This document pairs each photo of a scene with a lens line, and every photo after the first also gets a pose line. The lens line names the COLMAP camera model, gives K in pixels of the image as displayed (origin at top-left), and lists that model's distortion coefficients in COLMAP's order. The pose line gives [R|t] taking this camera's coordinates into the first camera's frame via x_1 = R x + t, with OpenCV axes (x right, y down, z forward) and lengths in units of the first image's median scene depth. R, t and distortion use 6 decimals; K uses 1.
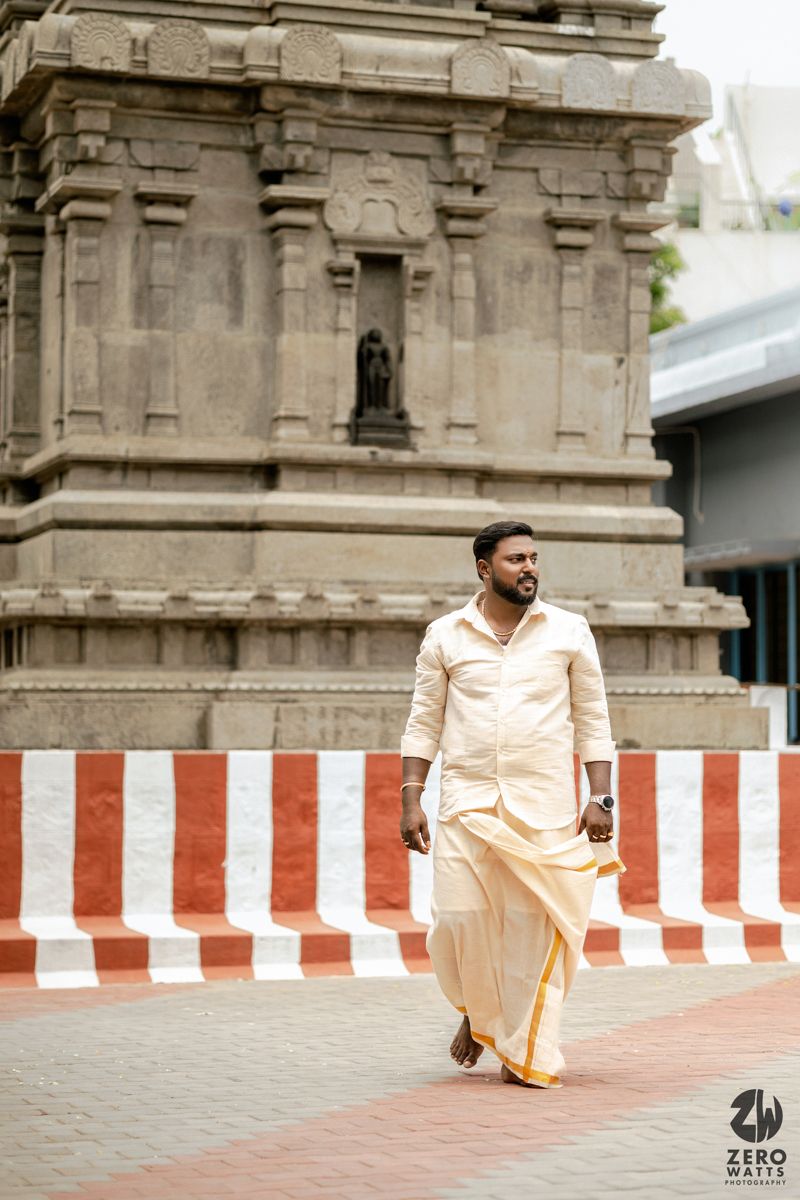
lens RADIAL K [[2804.3, 0, 400.0], [0, 2804.3, 600.0], [0, 0, 1]] dist [0.034454, -0.415778]
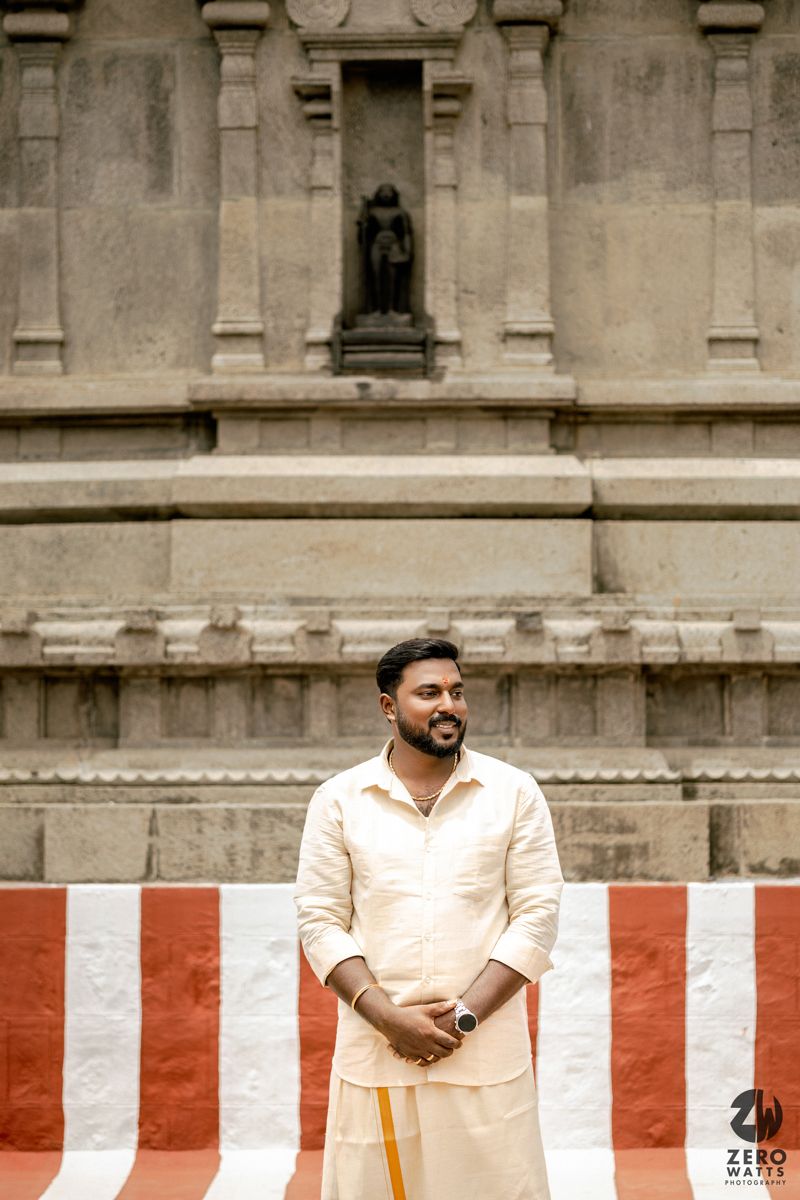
lens RADIAL K [[2804.3, 0, 400.0], [0, 2804.3, 600.0], [0, 0, 1]] dist [0.034454, -0.415778]
pose [[0.943416, -0.018625, -0.331089, 0.199412], [0.023567, 0.999663, 0.010920, -0.012366], [0.330774, -0.018105, 0.943536, 0.424766]]
